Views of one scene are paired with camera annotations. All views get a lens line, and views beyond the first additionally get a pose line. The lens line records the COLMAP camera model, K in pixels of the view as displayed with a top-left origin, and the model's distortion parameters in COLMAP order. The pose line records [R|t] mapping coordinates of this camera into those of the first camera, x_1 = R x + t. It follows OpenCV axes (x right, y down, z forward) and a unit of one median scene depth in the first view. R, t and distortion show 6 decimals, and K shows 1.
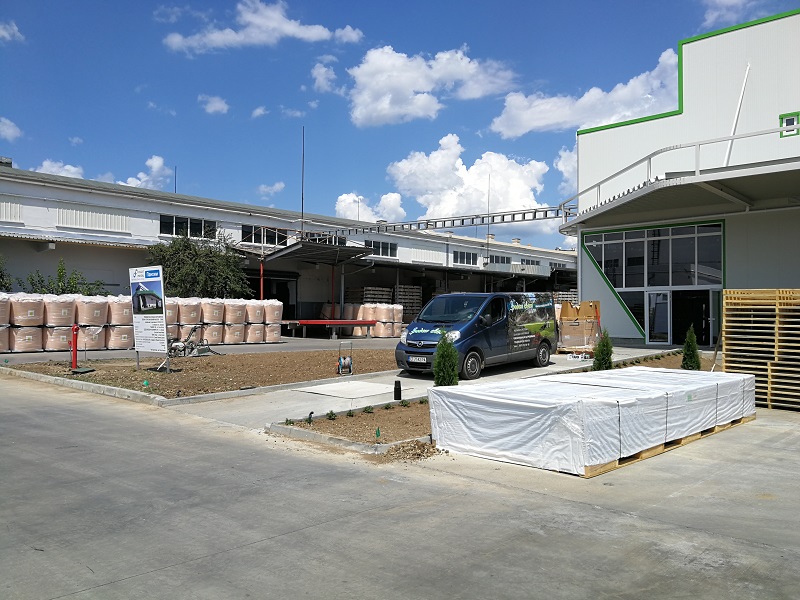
lens RADIAL K [[640.9, 0, 400.0], [0, 640.9, 300.0], [0, 0, 1]] dist [0.053666, -0.074671]
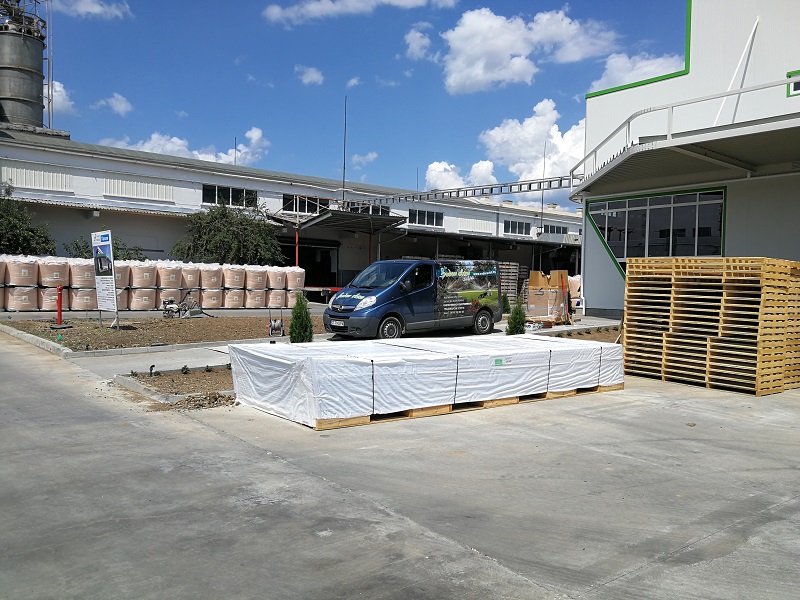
lens RADIAL K [[639.9, 0, 403.3], [0, 639.9, 298.6], [0, 0, 1]] dist [0.050092, -0.060638]
pose [[0.991535, 0.019180, -0.128413, 0.153055], [-0.013494, 0.998896, 0.045002, 0.003130], [0.129135, -0.042888, 0.990699, -0.003705]]
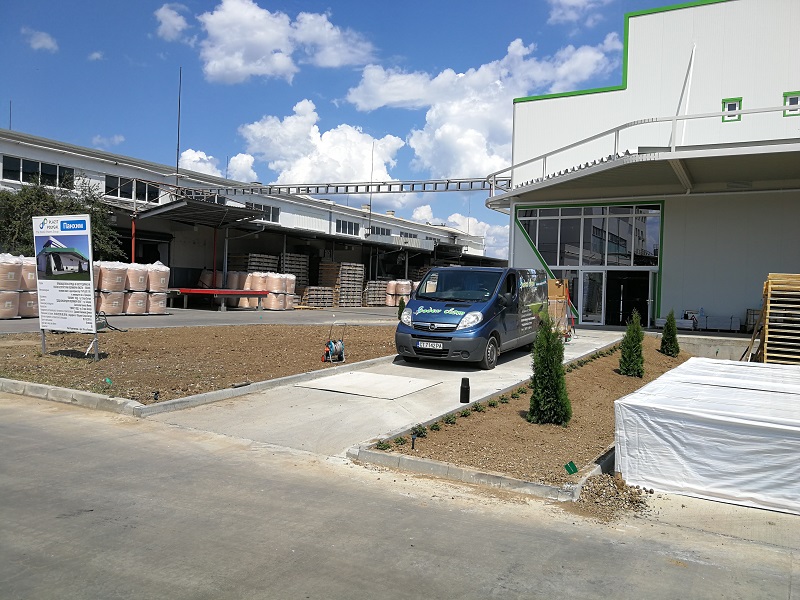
lens RADIAL K [[639.9, 0, 403.3], [0, 639.9, 298.6], [0, 0, 1]] dist [0.050092, -0.060638]
pose [[0.970681, 0.023664, 0.239205, -0.118869], [-0.033981, 0.998657, 0.039099, 0.000825], [-0.237959, -0.046081, 0.970182, 0.120009]]
